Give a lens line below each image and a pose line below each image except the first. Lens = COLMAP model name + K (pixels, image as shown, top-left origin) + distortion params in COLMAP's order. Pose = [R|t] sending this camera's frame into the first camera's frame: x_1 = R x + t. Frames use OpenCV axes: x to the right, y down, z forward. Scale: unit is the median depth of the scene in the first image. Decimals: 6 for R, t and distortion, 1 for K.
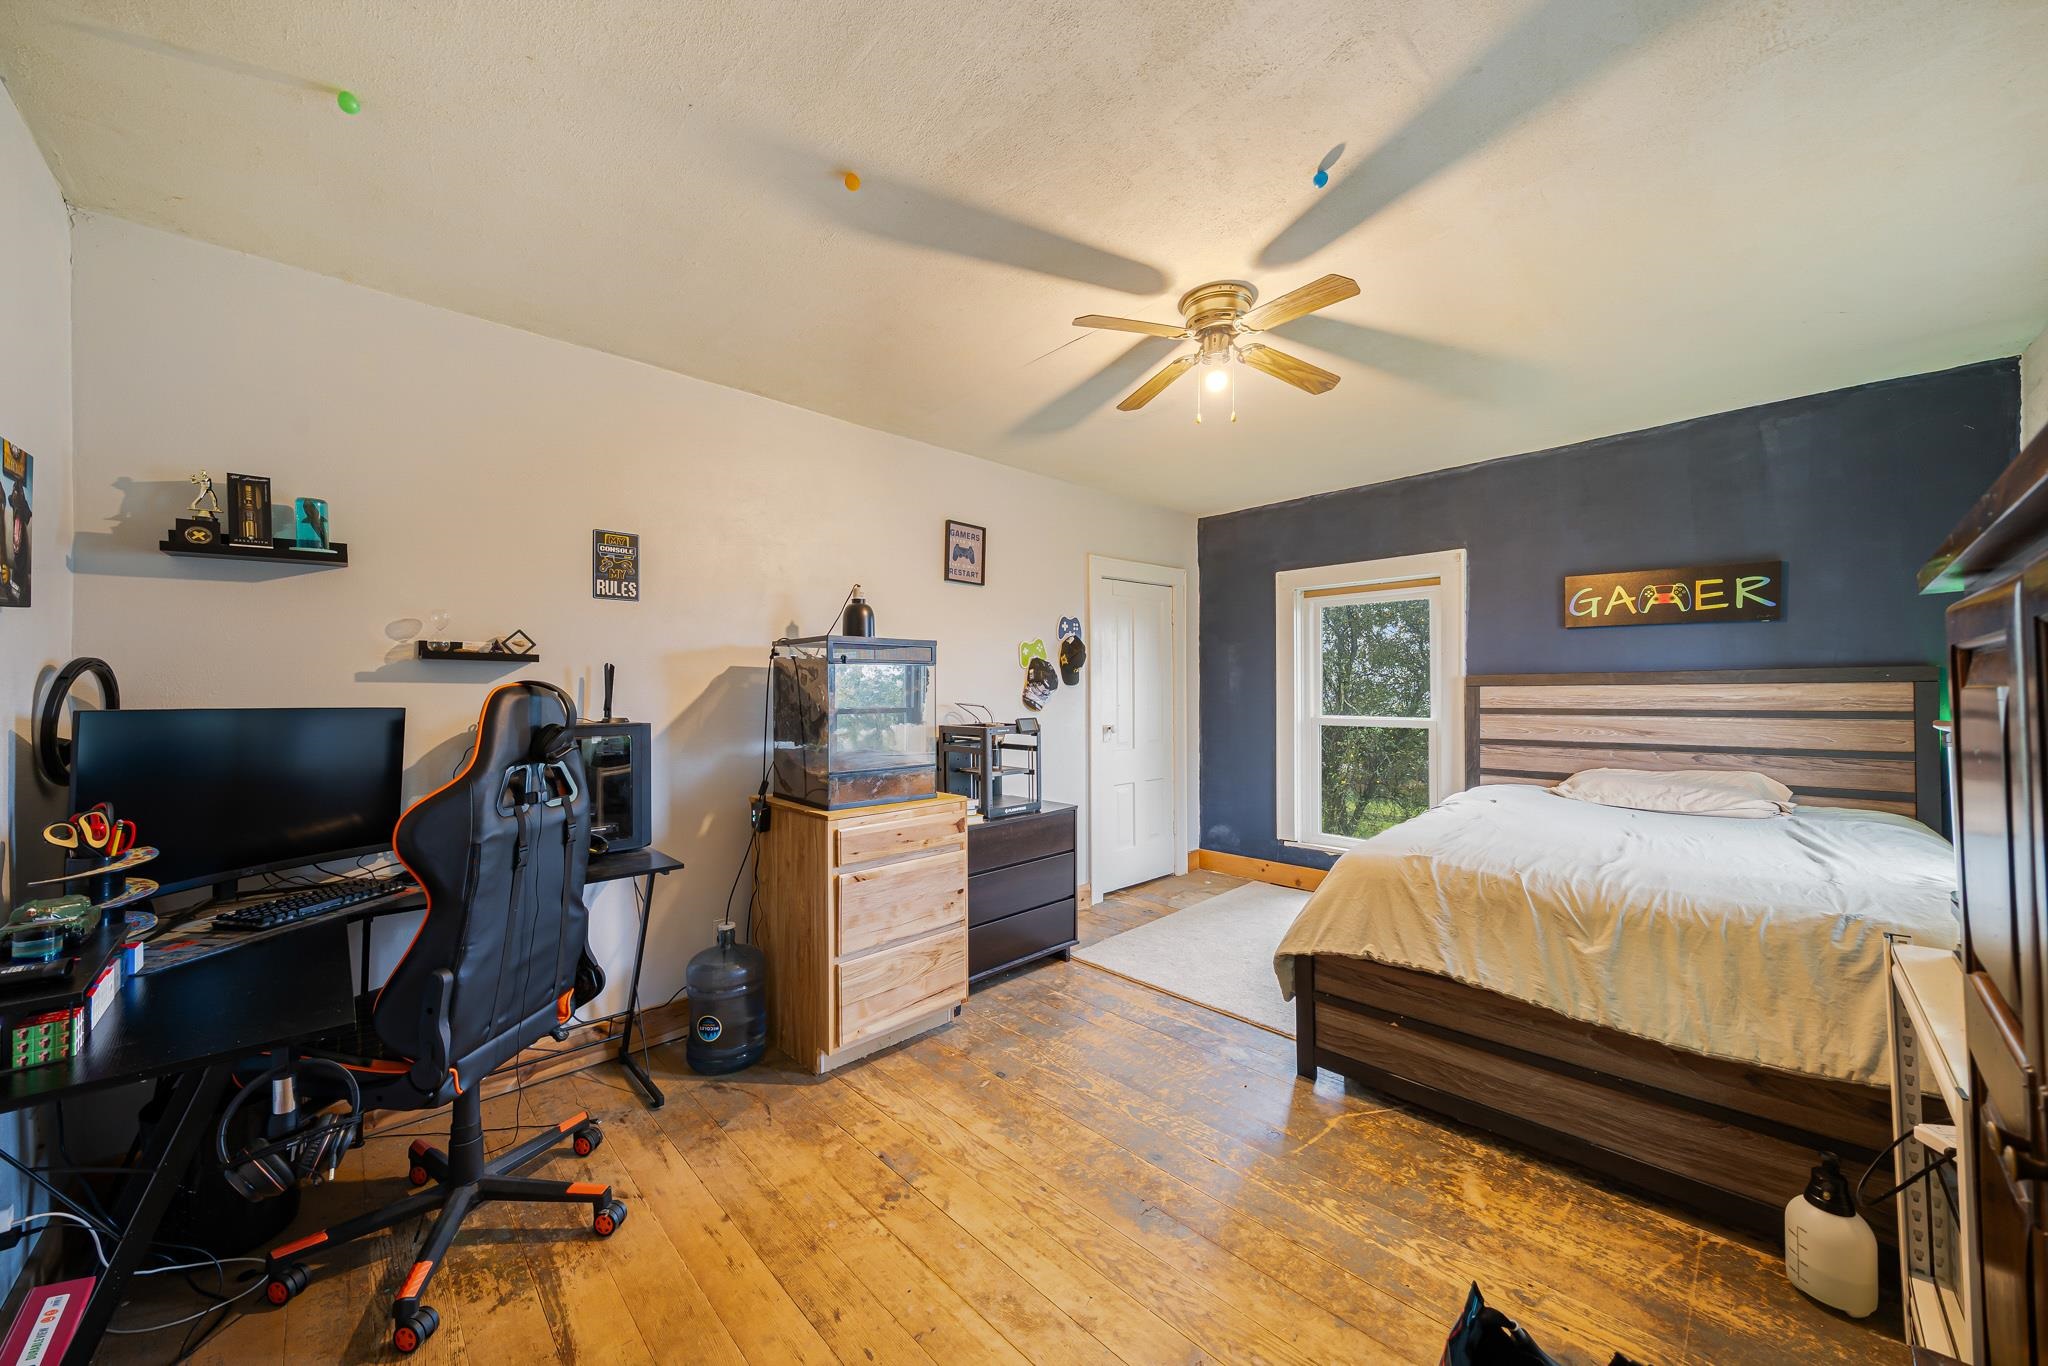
lens RADIAL K [[729.9, 0, 1015.2], [0, 729.9, 679.1], [0, 0, 1]] dist [-0.001431, -0.000082]
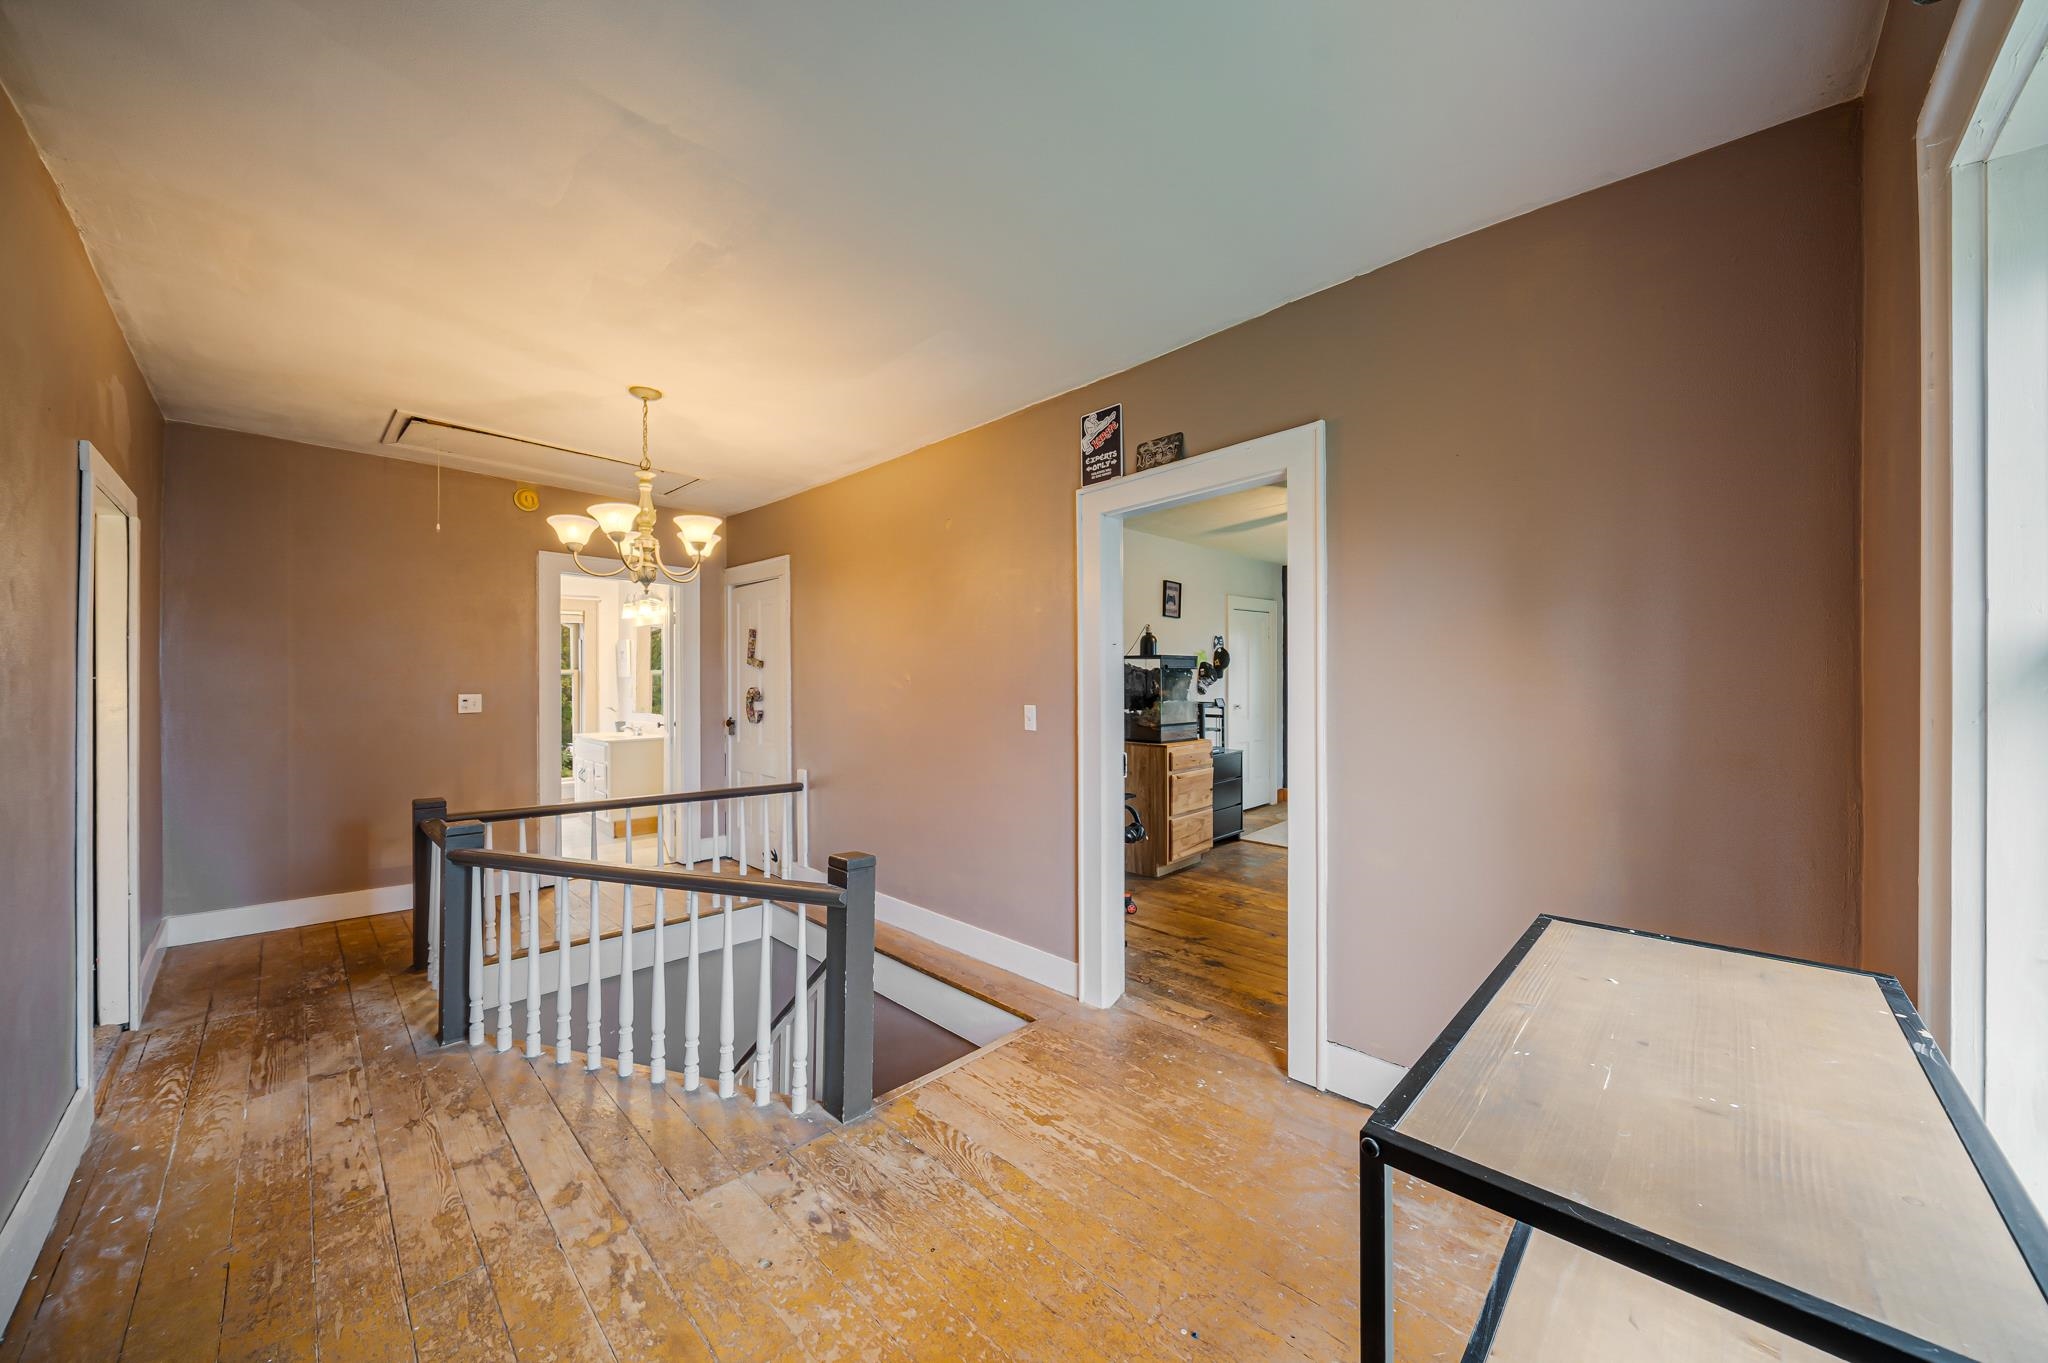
lens RADIAL K [[729.9, 0, 1015.2], [0, 729.9, 677.6], [0, 0, 1]] dist [-0.001431, -0.000082]
pose [[0.998940, -0.003689, 0.045889, -0.634750], [0.003212, 0.999940, 0.010455, -0.016637], [-0.045925, -0.010297, 0.998892, -0.810298]]
